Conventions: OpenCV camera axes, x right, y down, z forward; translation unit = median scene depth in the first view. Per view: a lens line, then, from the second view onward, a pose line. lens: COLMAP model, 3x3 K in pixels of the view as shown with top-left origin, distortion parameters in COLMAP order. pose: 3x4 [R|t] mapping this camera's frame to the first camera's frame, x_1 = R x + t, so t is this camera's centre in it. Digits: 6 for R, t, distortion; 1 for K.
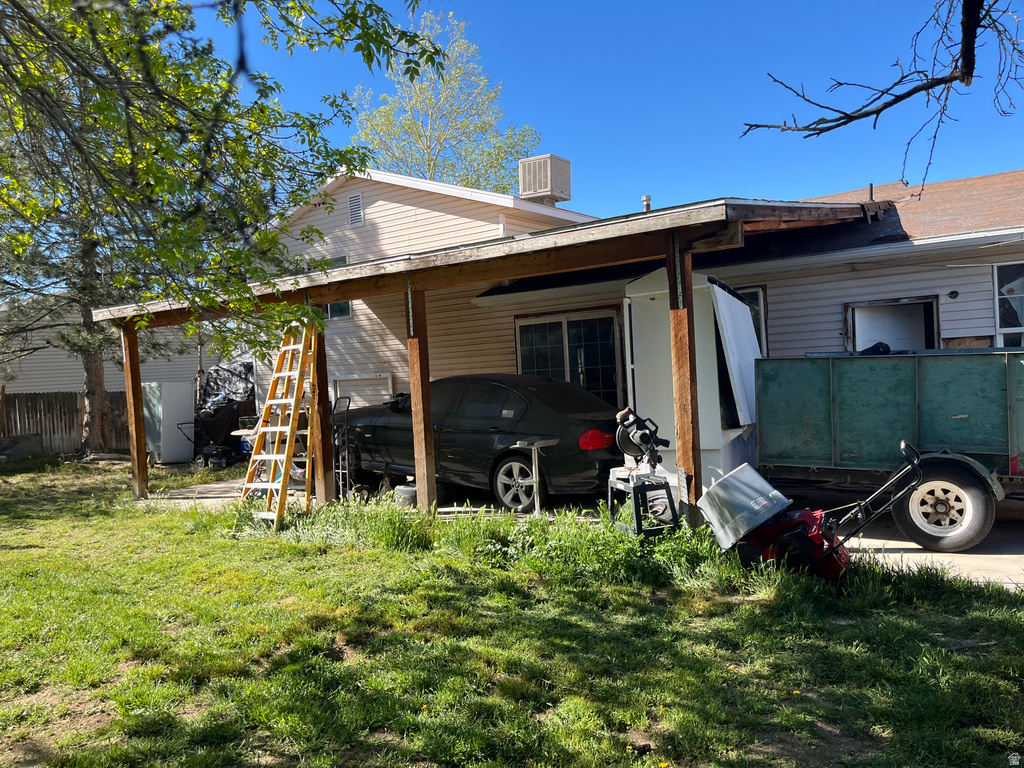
lens RADIAL K [[776.6, 0, 512.0], [0, 776.6, 384.0], [0, 0, 1]] dist [0.096367, -0.128941]
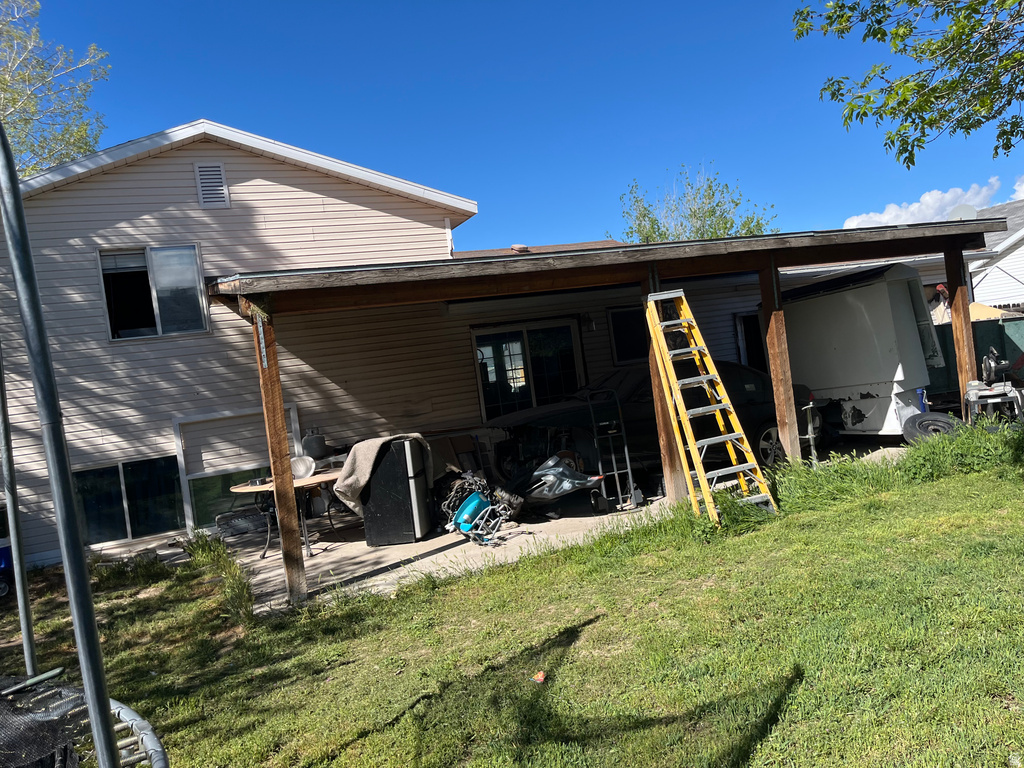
lens RADIAL K [[776.6, 0, 512.0], [0, 776.6, 384.0], [0, 0, 1]] dist [0.096367, -0.128941]
pose [[0.543051, -0.031450, 0.839111, -0.683249], [0.116079, 0.992516, -0.037924, 0.022033], [-0.831638, 0.117998, 0.542637, 0.401695]]
